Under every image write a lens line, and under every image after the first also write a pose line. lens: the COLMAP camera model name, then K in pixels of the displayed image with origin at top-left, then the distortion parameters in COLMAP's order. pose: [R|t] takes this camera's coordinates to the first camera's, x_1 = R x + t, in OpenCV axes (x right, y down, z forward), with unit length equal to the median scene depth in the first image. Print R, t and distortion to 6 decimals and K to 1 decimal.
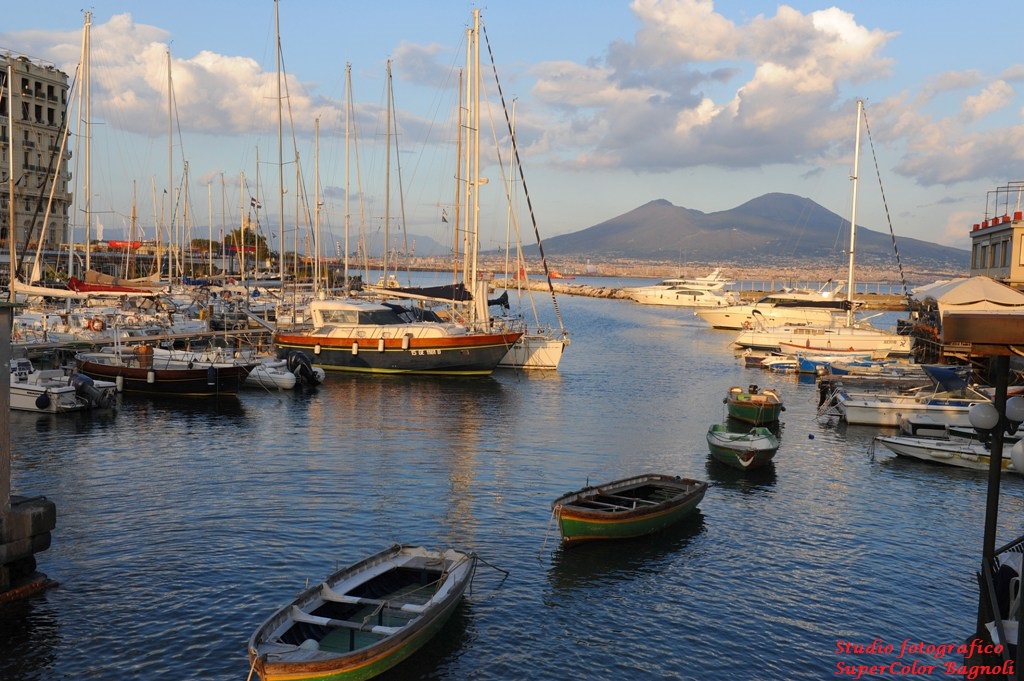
lens RADIAL K [[1054.7, 0, 512.4], [0, 1054.7, 339.5], [0, 0, 1]] dist [0.123844, 0.000000]
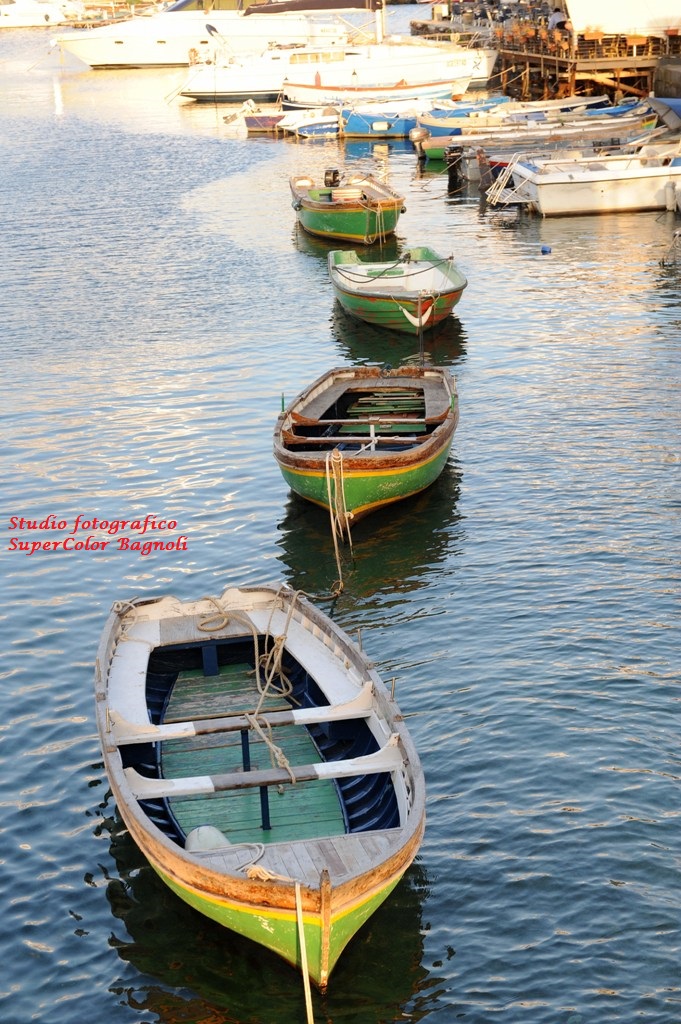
lens RADIAL K [[2073.9, 0, 340.5], [0, 2073.9, 512.4], [0, 0, 1]] dist [-0.108433, 0.000000]
pose [[0.795452, -0.212649, 0.567482, -0.352285], [0.090904, 0.967688, 0.235193, -0.029782], [-0.599160, -0.135498, 0.789080, 0.168936]]
